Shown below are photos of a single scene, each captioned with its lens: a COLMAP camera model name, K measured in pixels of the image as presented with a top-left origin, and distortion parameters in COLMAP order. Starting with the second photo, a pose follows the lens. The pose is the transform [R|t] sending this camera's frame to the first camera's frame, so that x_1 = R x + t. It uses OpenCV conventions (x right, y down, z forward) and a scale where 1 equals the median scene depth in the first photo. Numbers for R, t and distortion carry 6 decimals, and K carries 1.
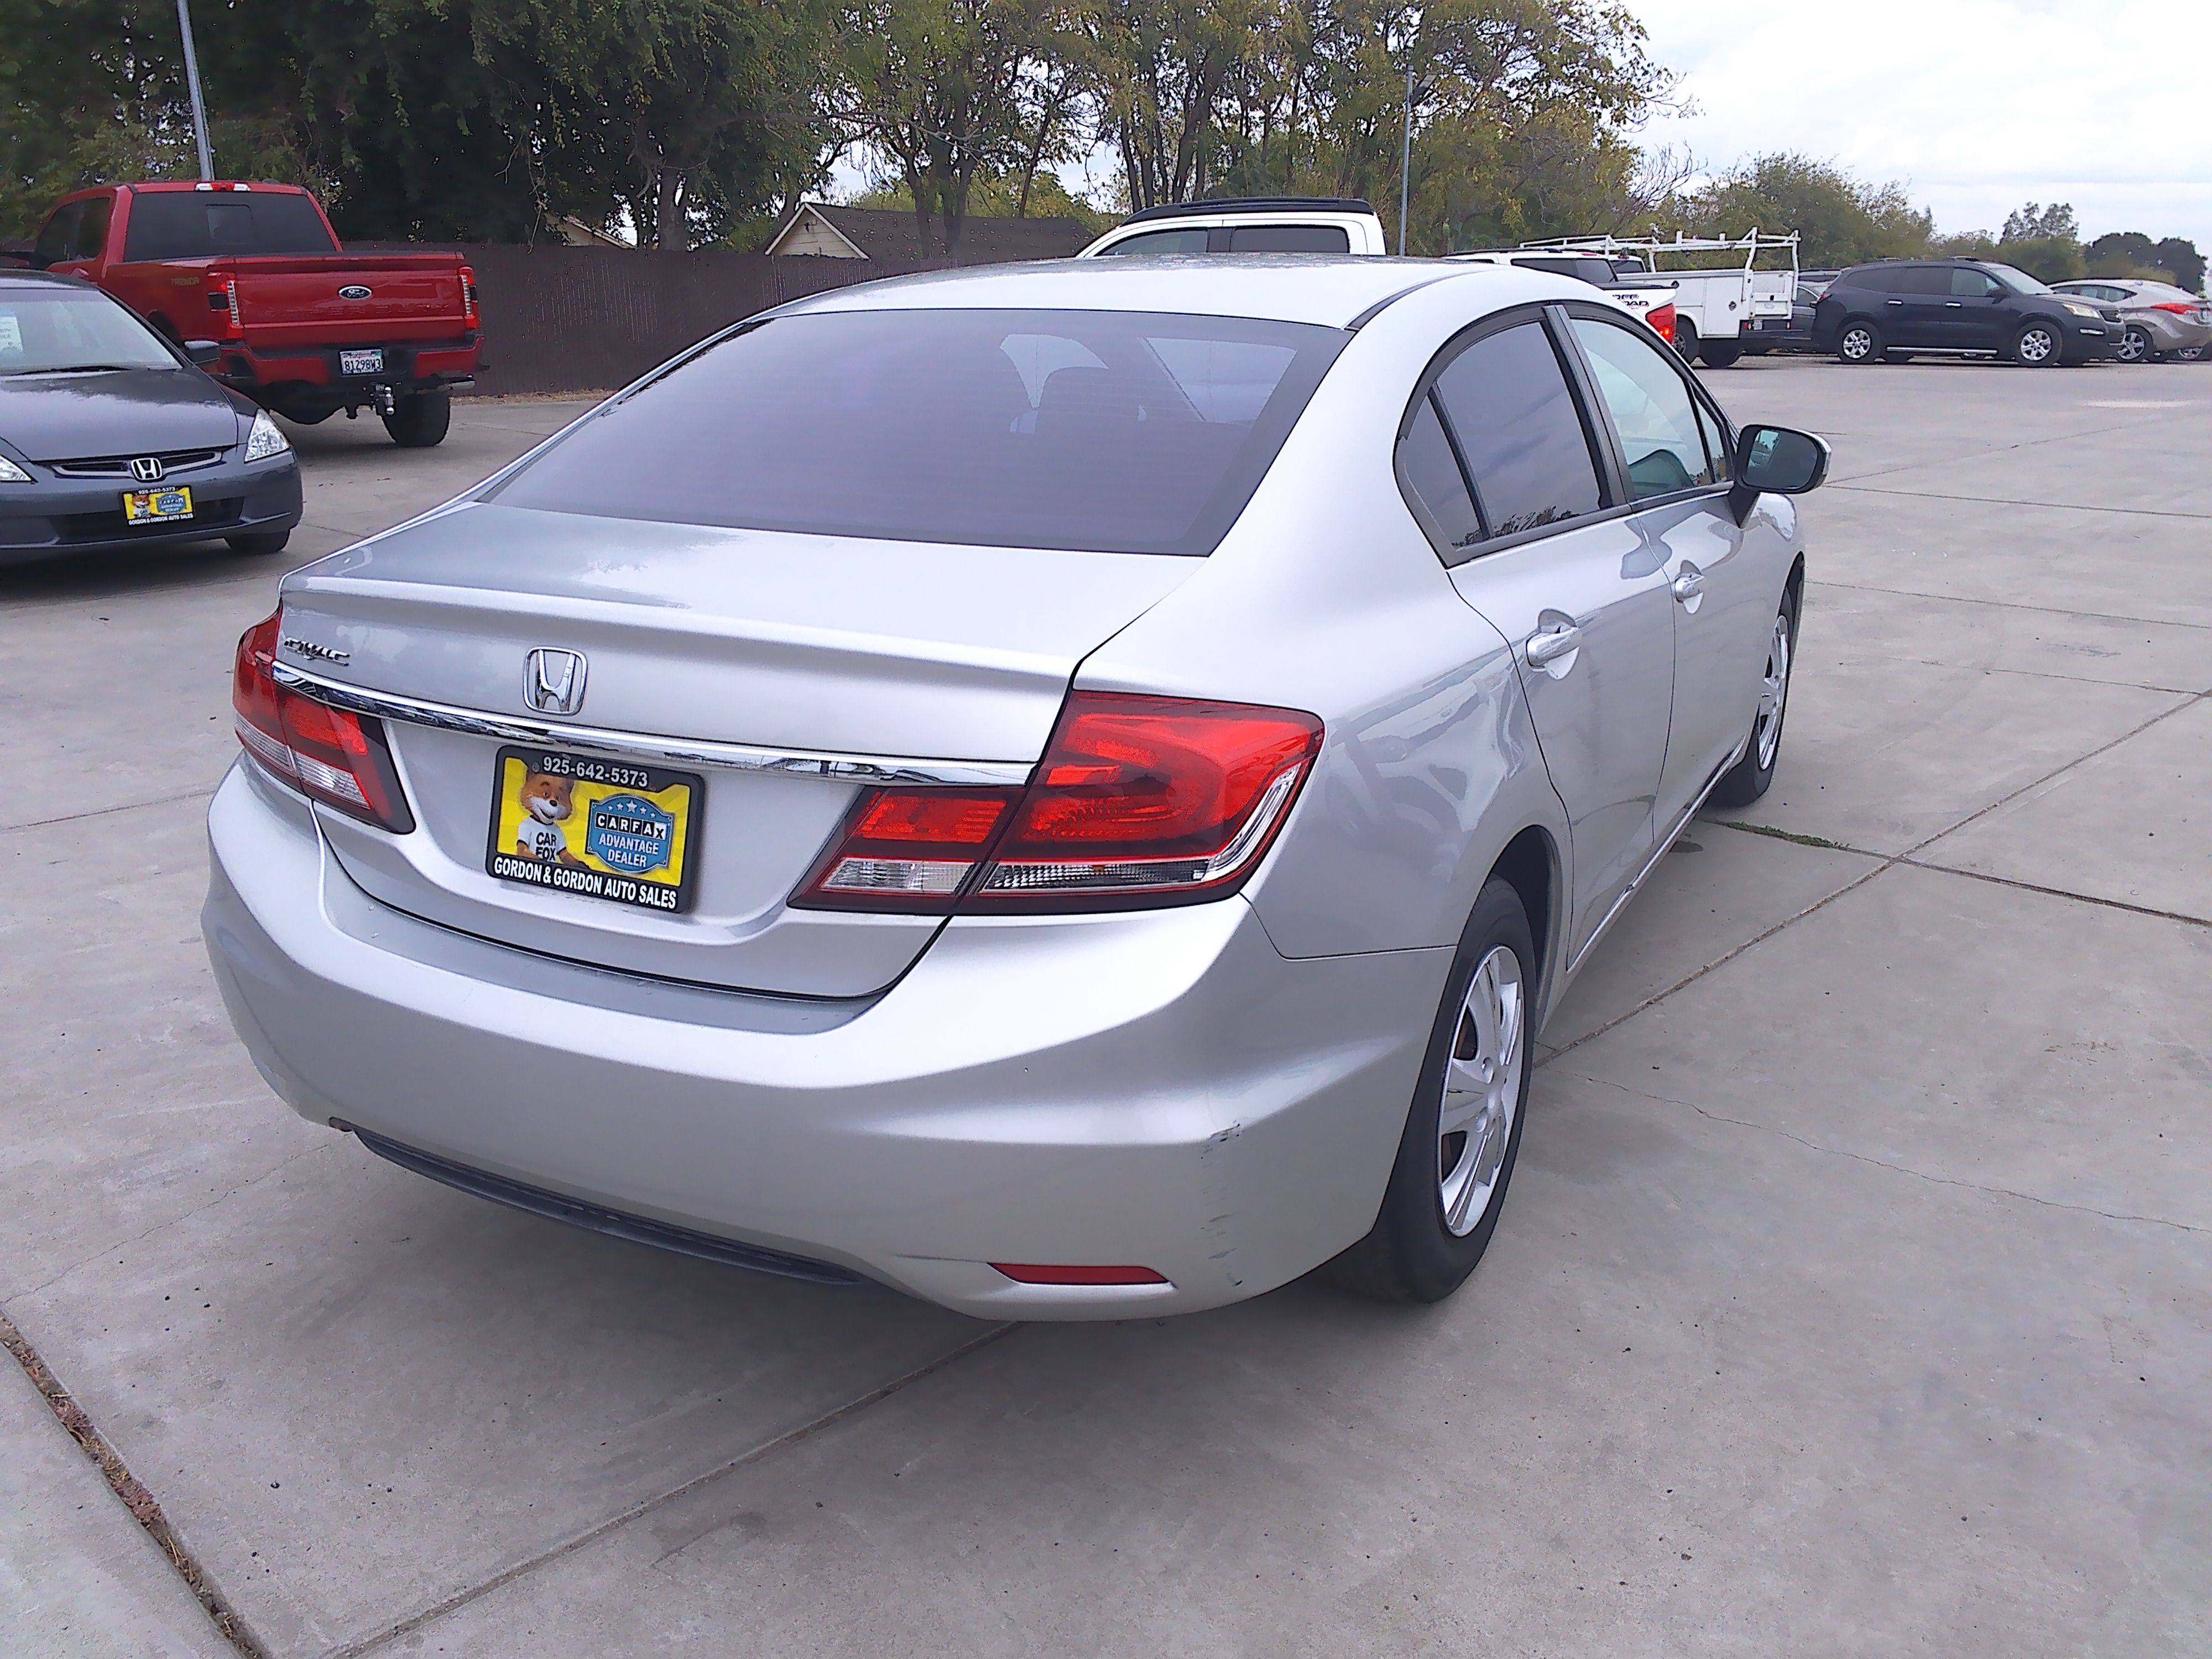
lens RADIAL K [[1746.8, 0, 1116.6], [0, 1746.8, 855.7], [0, 0, 1]] dist [0.091584, -0.161386]
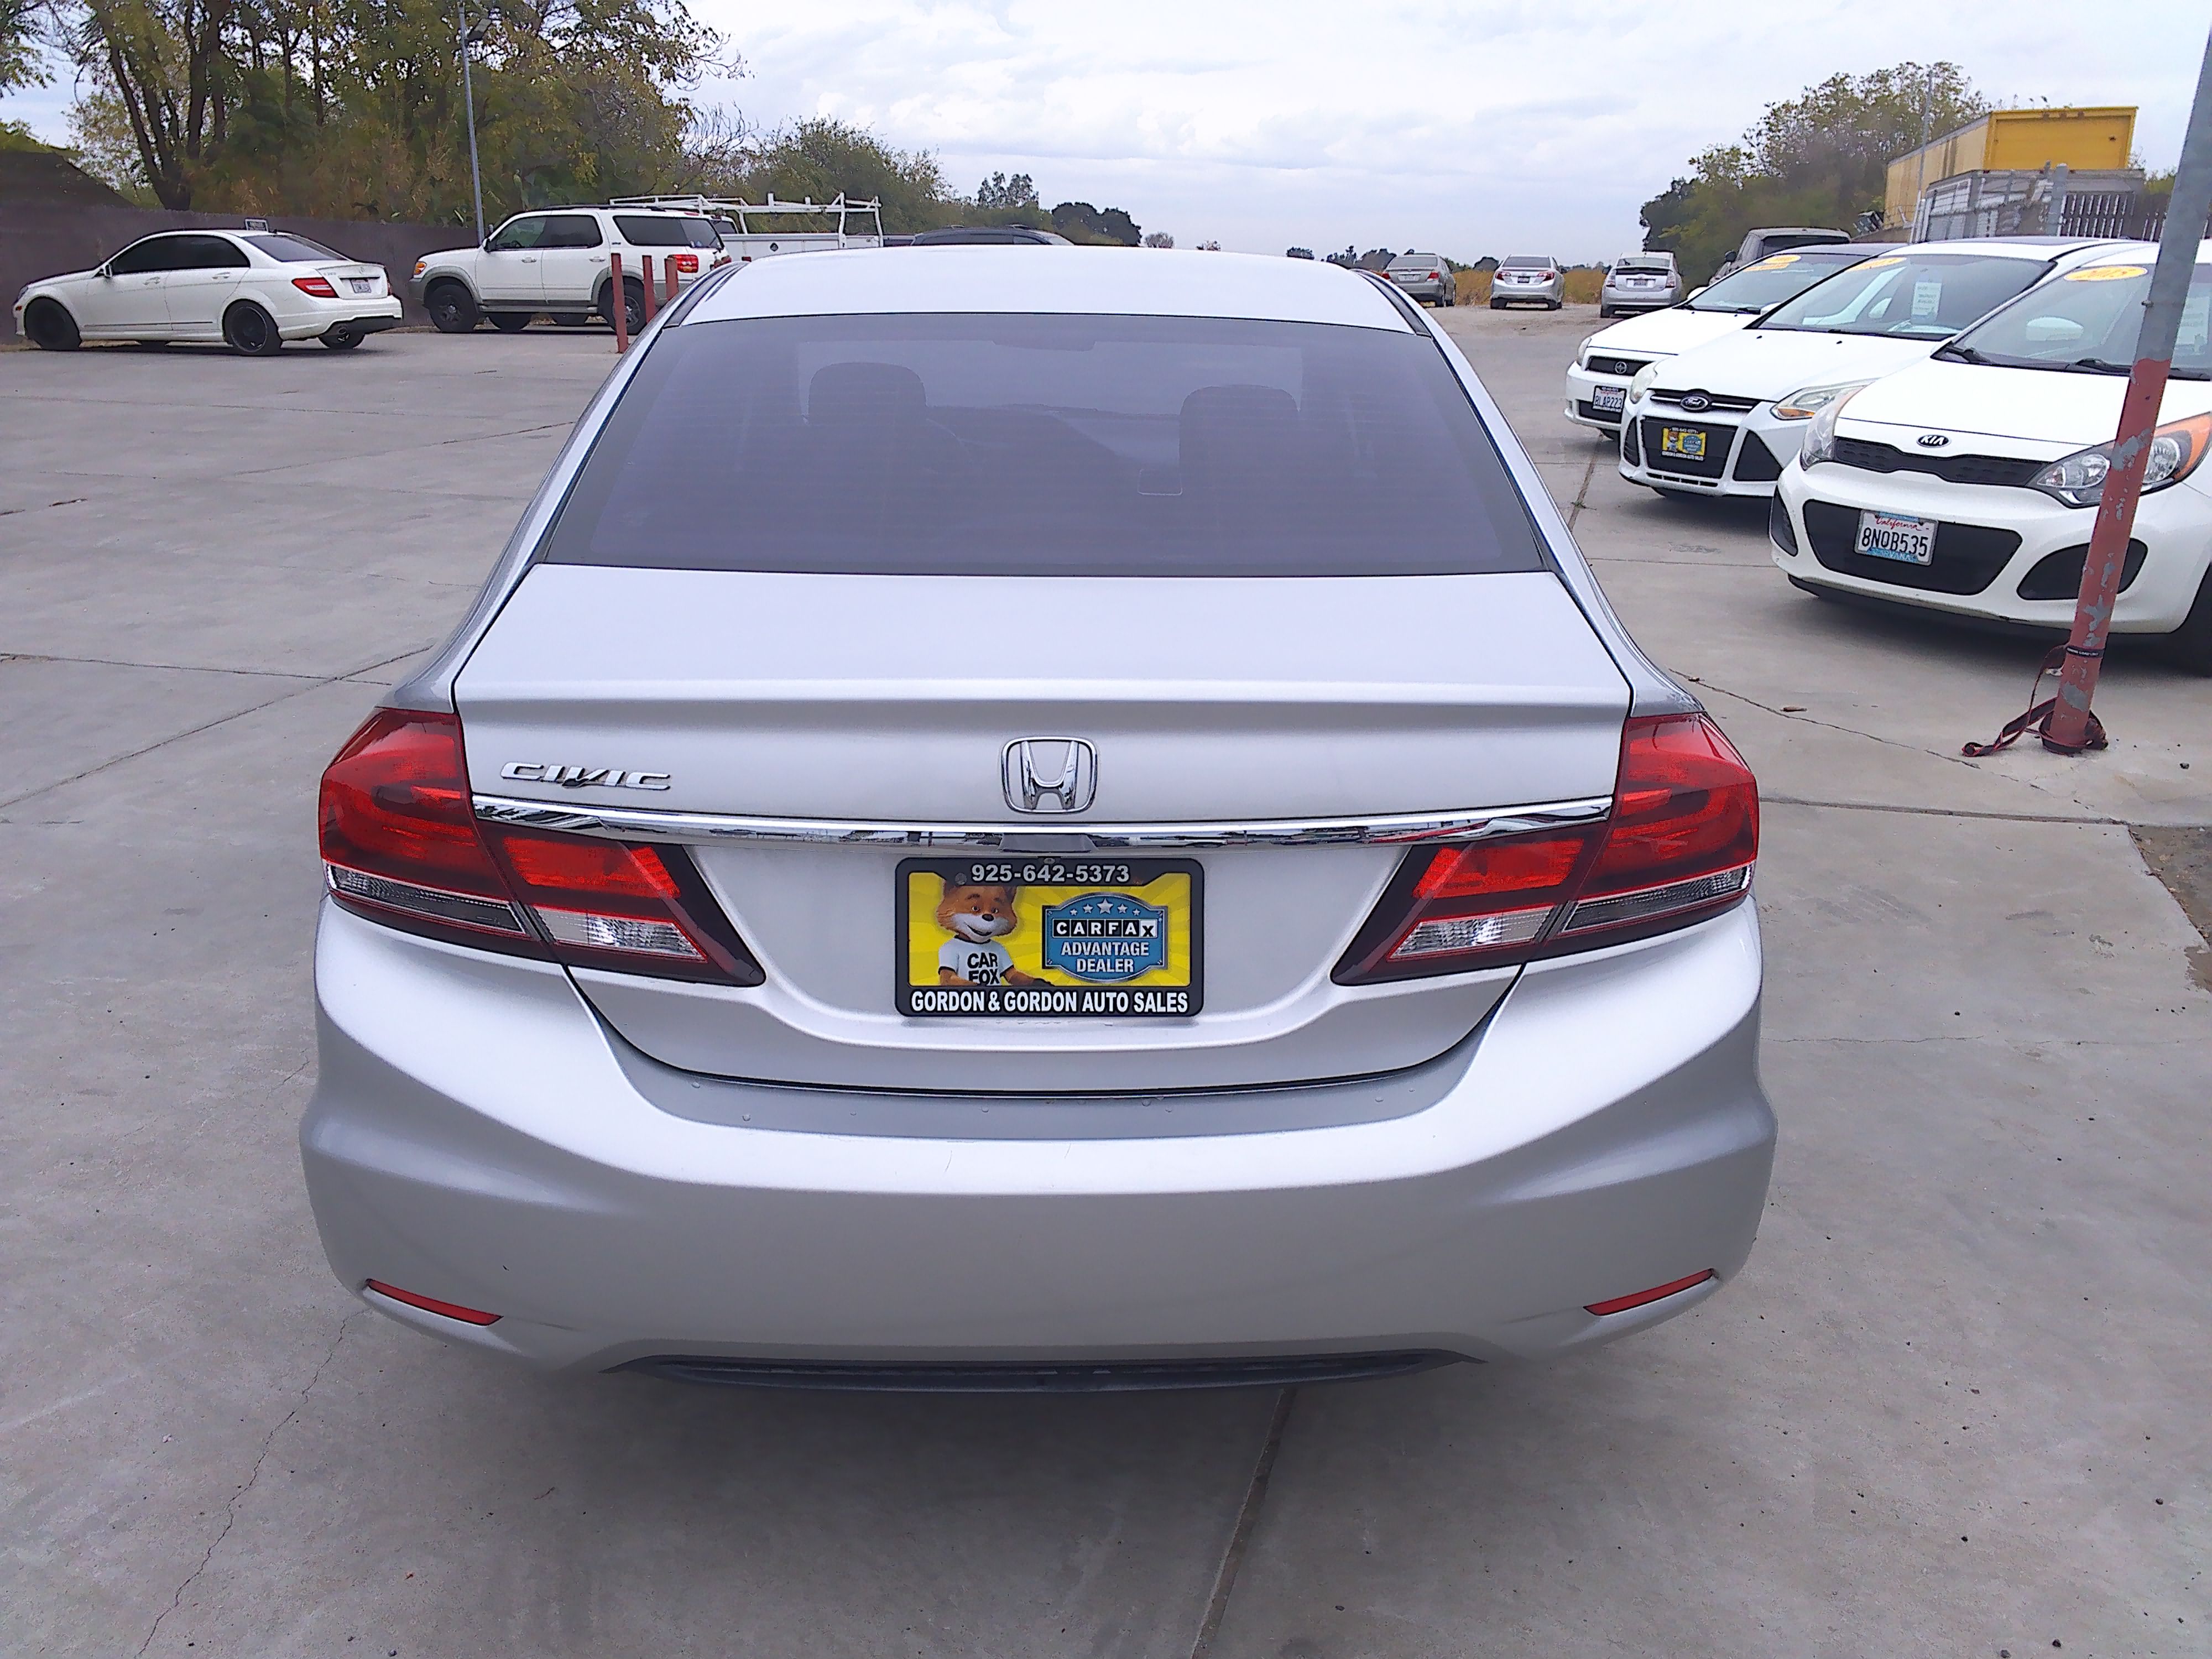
lens RADIAL K [[1760.4, 0, 1099.3], [0, 1760.4, 839.1], [0, 0, 1]] dist [0.045718, -0.069878]
pose [[0.868244, -0.141869, 0.475421, -0.665216], [0.134824, 0.989653, 0.049096, -0.100711], [-0.477467, 0.021470, 0.878388, 0.220743]]
